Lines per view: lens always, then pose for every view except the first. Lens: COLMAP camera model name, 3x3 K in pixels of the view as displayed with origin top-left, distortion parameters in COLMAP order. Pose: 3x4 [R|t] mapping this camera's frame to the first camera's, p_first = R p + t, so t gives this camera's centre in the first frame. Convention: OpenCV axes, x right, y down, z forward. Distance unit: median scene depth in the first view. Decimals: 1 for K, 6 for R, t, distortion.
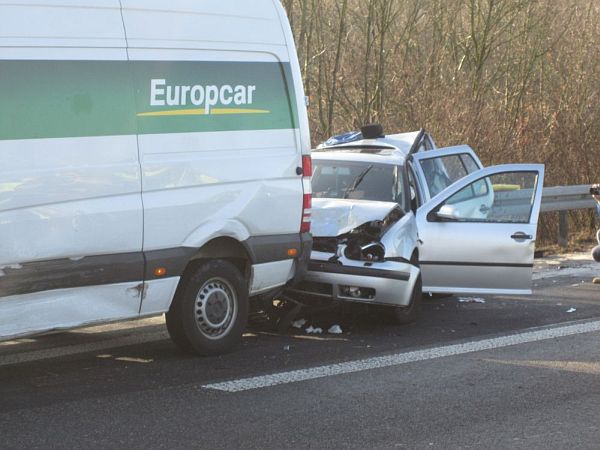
lens RADIAL K [[1685.4, 0, 300.0], [0, 1685.4, 220.8], [0, 0, 1]] dist [-0.057879, 0.000000]
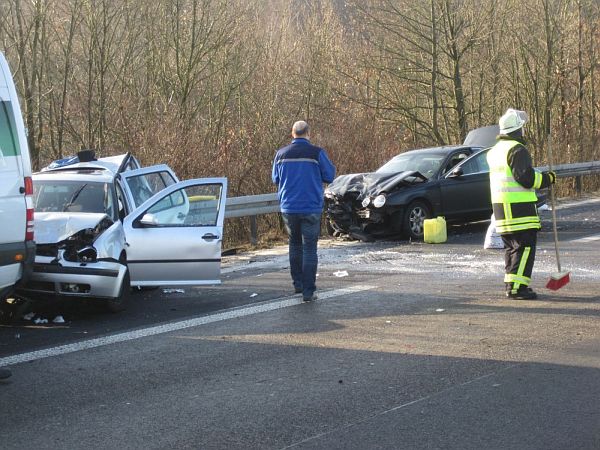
lens RADIAL K [[1432.7, 0, 301.6], [0, 1432.7, 227.9], [0, 0, 1]] dist [-0.091893, 0.000000]
pose [[0.983747, -0.040974, 0.174824, 0.015709], [0.041160, 0.999149, 0.002561, 0.002970], [-0.174780, 0.004676, 0.984596, -0.044820]]
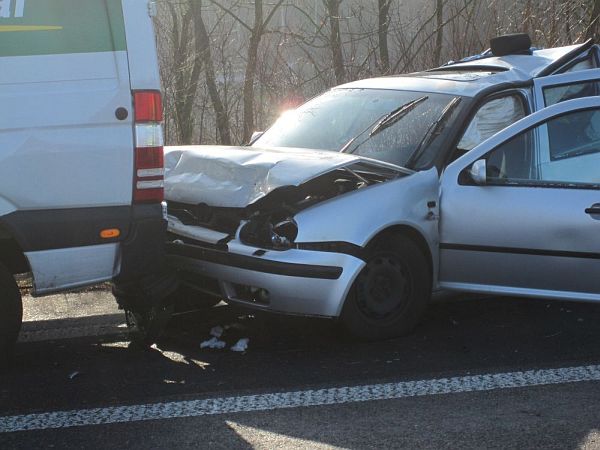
lens RADIAL K [[1685.4, 0, 299.6], [0, 1685.4, 225.8], [0, 0, 1]] dist [-0.057879, 0.000000]
pose [[0.849108, 0.032610, -0.527212, 0.395388], [-0.002726, 0.998350, 0.057361, -0.022429], [0.528212, -0.047269, 0.847796, 0.438863]]
